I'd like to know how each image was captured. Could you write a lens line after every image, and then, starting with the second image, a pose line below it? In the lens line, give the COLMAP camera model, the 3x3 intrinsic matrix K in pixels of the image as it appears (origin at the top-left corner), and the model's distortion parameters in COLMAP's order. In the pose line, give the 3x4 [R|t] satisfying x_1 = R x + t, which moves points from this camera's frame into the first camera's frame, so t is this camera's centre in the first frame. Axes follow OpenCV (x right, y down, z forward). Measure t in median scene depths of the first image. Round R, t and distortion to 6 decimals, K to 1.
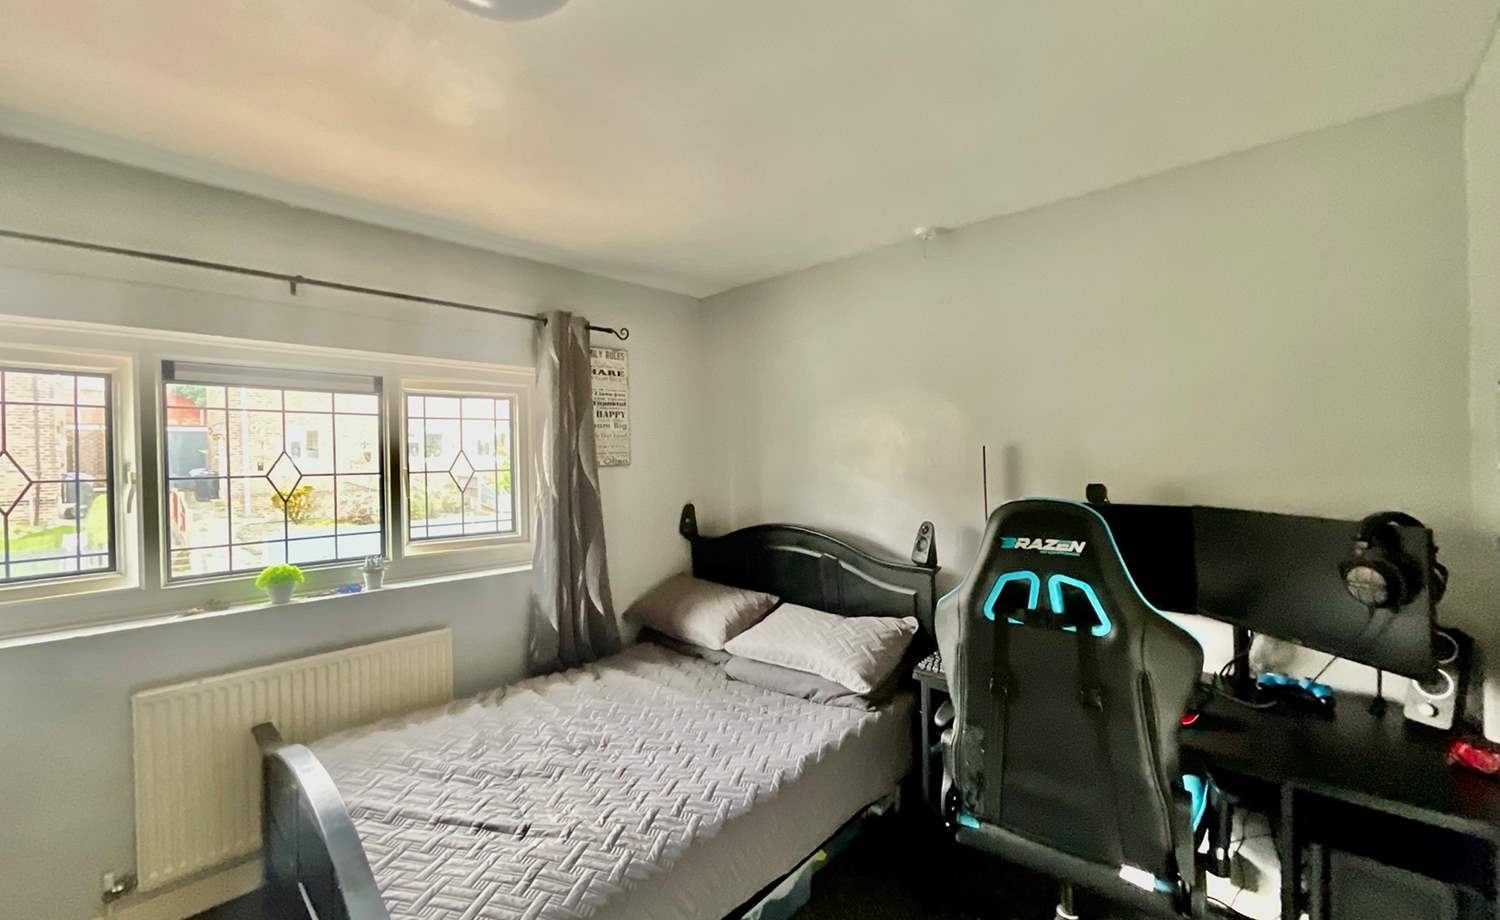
lens RADIAL K [[642.9, 0, 754.1], [0, 642.9, 462.3], [0, 0, 1]] dist [-0.001104, 0.000035]
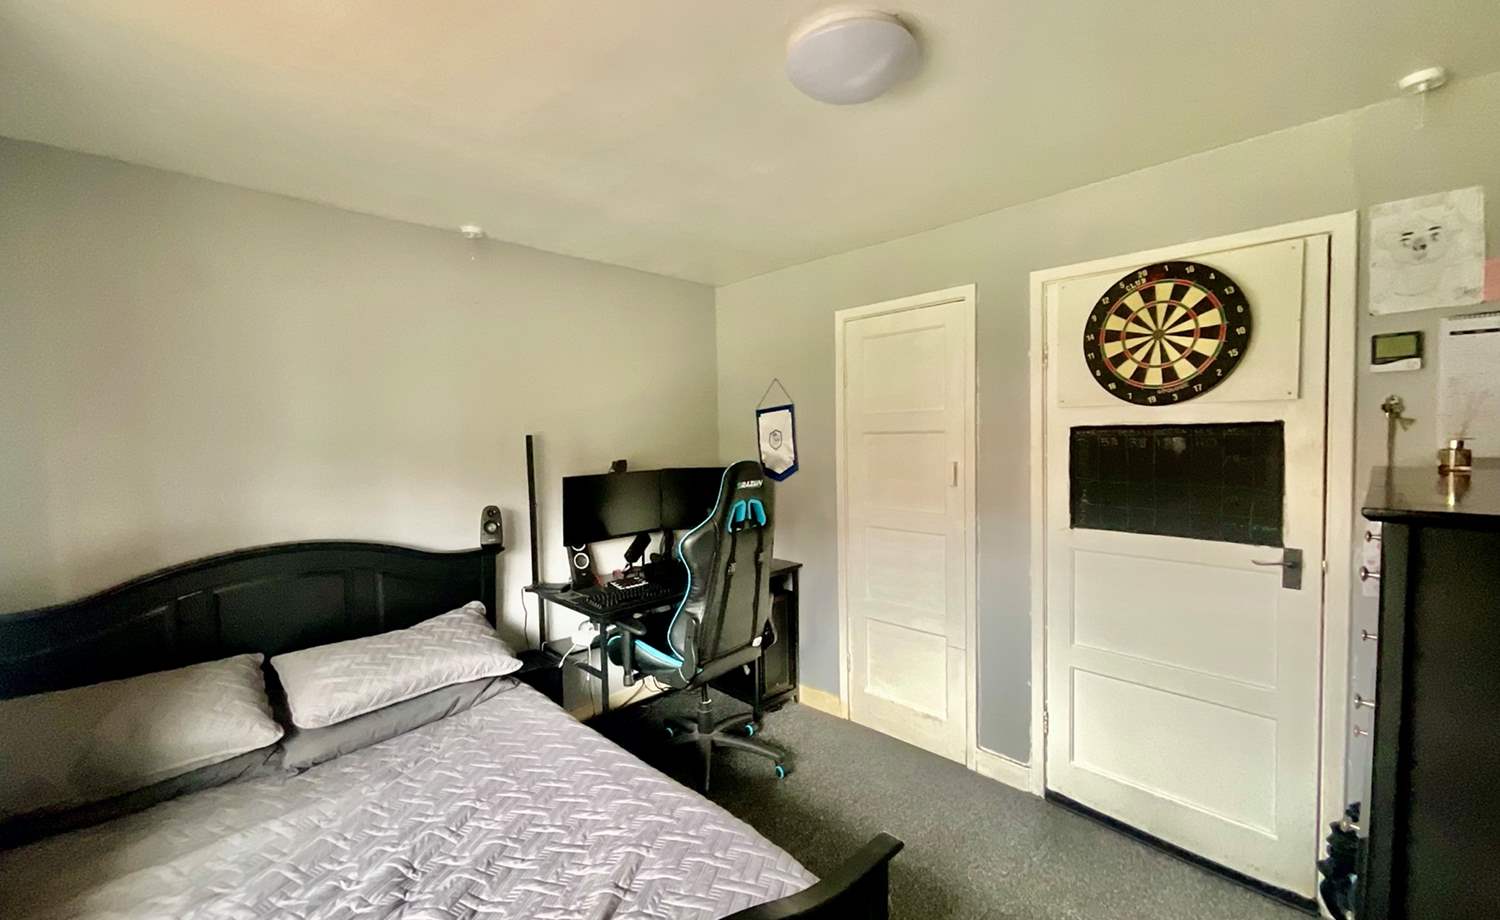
lens RADIAL K [[642.9, 0, 754.1], [0, 642.9, 462.3], [0, 0, 1]] dist [-0.001104, 0.000035]
pose [[-0.019046, -0.030686, 0.999348, -0.683822], [0.037320, 0.998811, 0.031381, 0.002229], [-0.999122, 0.037893, -0.017878, 0.484795]]
